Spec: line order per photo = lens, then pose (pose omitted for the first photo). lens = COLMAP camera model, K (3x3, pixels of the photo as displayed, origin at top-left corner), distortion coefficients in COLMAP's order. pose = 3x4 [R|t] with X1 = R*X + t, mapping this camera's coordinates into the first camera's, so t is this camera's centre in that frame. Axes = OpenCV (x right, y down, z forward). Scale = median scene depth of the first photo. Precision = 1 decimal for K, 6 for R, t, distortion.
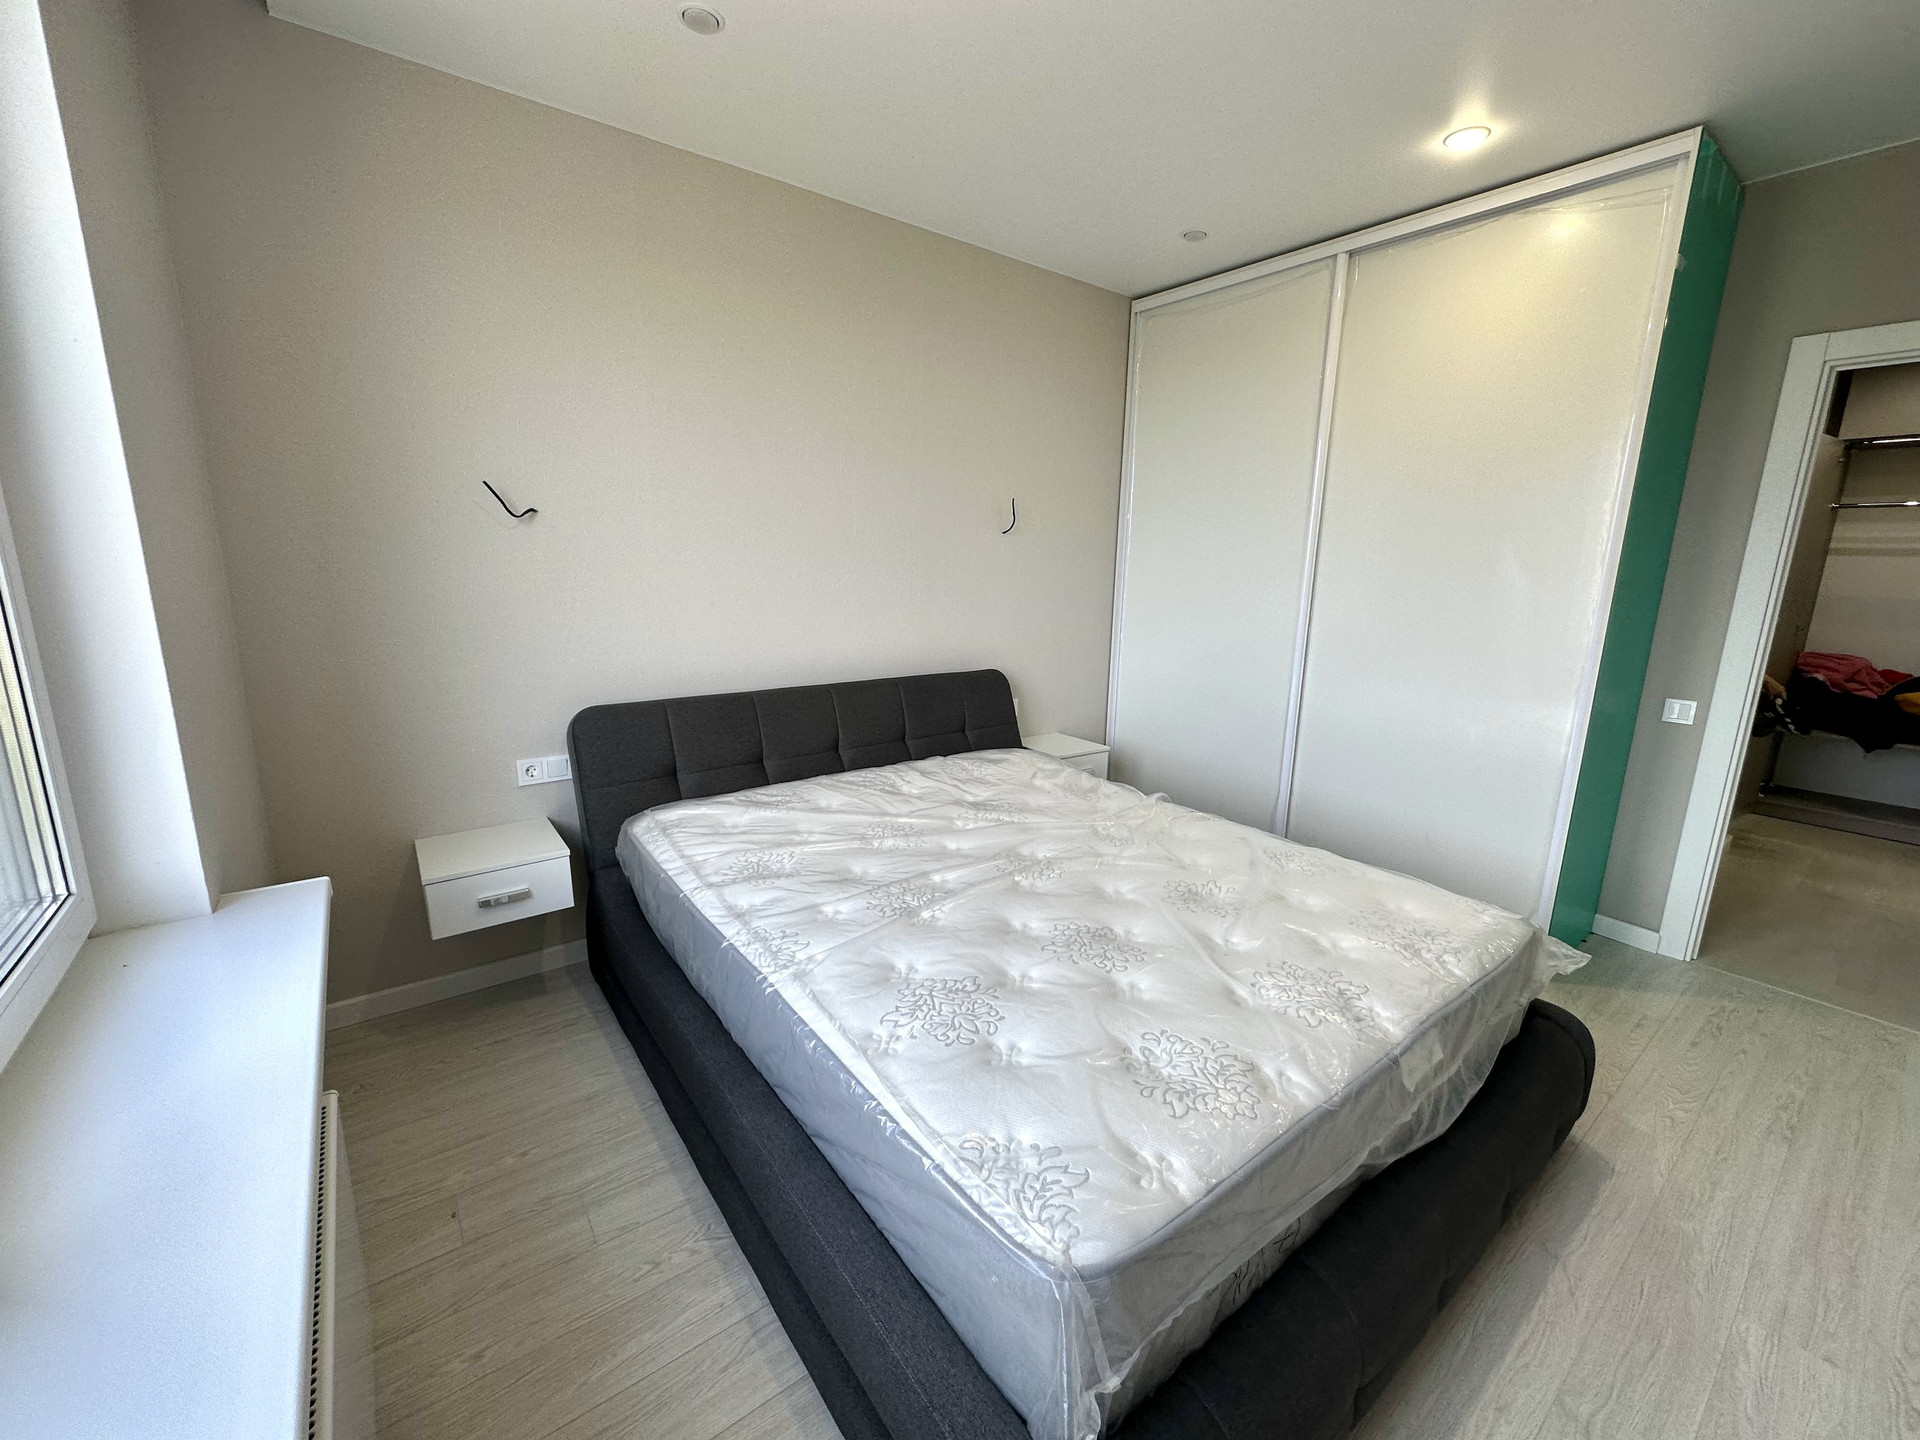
lens RADIAL K [[765.4, 0, 963.1], [0, 765.4, 717.7], [0, 0, 1]] dist [-0.003382, 0.000447]
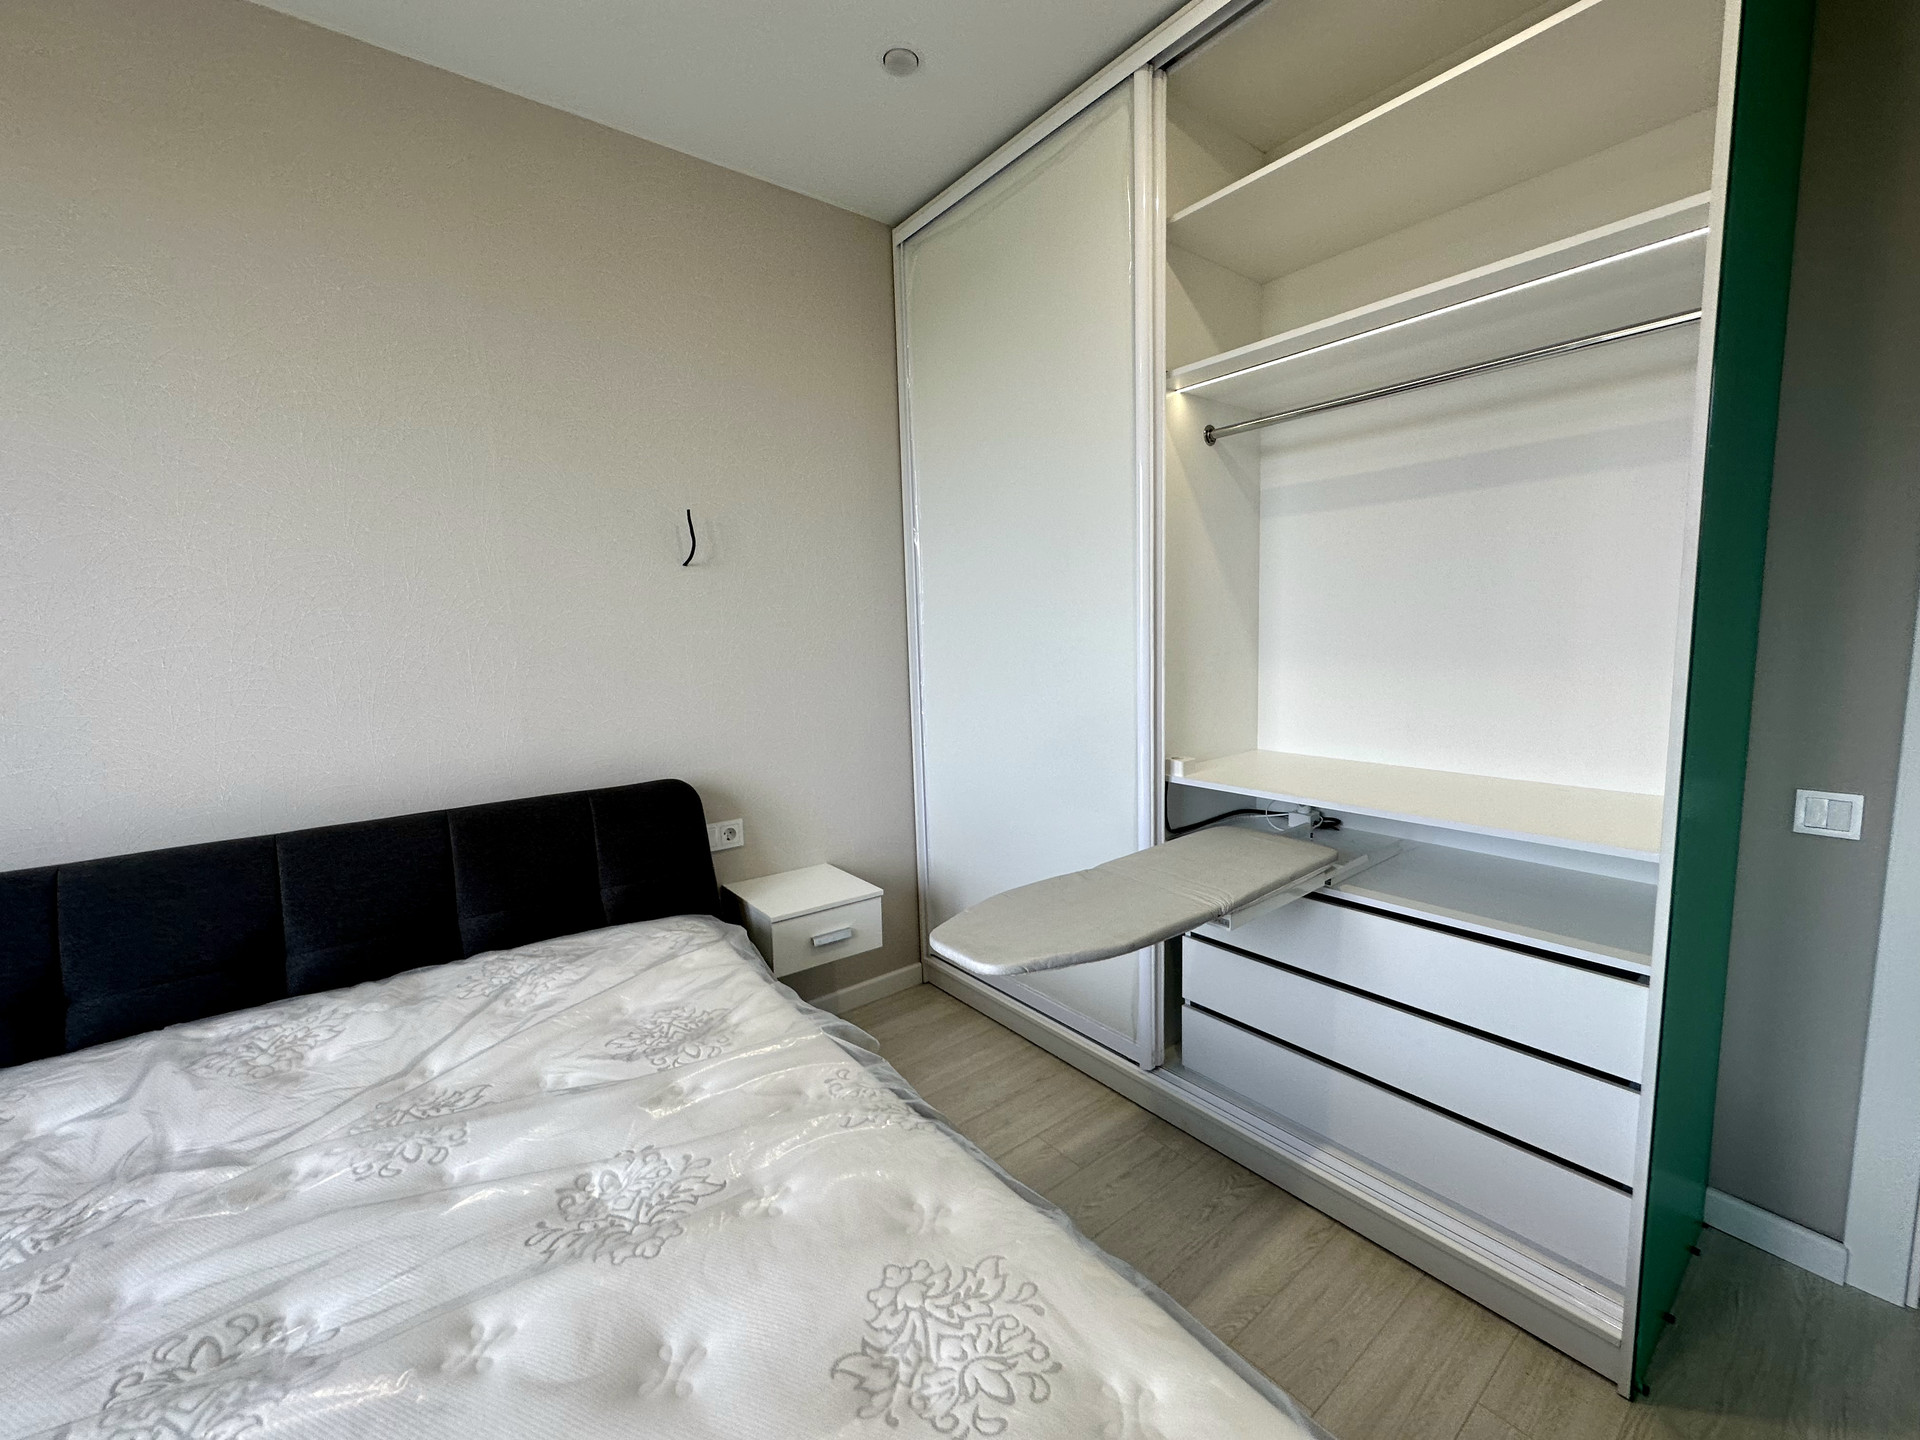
lens RADIAL K [[765.4, 0, 956.6], [0, 765.4, 719.6], [0, 0, 1]] dist [-0.003382, 0.000447]
pose [[0.998778, -0.049136, 0.005352, 0.321887], [0.049418, 0.994743, -0.089687, -0.052698], [-0.000917, 0.089842, 0.995956, 0.447742]]
